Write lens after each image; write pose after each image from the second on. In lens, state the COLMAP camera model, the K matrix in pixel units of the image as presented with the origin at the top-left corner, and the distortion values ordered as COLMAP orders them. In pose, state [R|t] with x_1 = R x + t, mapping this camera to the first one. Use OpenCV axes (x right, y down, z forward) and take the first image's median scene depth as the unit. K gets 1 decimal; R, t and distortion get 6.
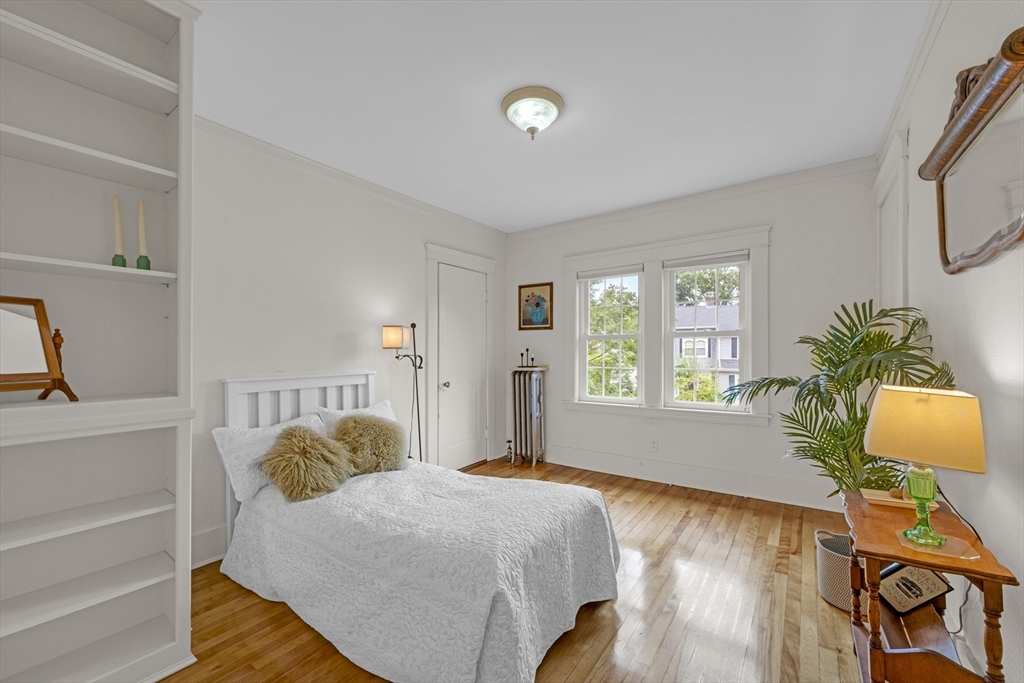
lens RADIAL K [[412.7, 0, 513.8], [0, 412.7, 342.5], [0, 0, 1]] dist [0.000791, 0.000169]
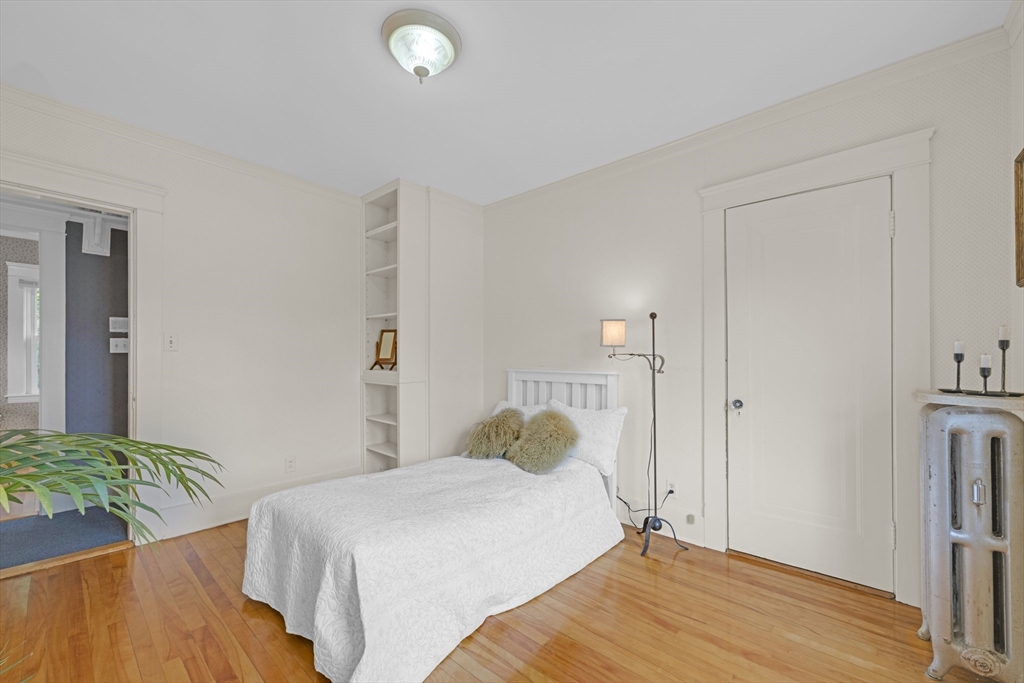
lens RADIAL K [[412.7, 0, 517.2], [0, 412.7, 349.9], [0, 0, 1]] dist [0.000791, 0.000169]
pose [[-0.118290, 0.003688, -0.992972, 0.580745], [0.025105, 0.999685, 0.000722, 0.016406], [0.992662, -0.024843, -0.118346, 0.907713]]
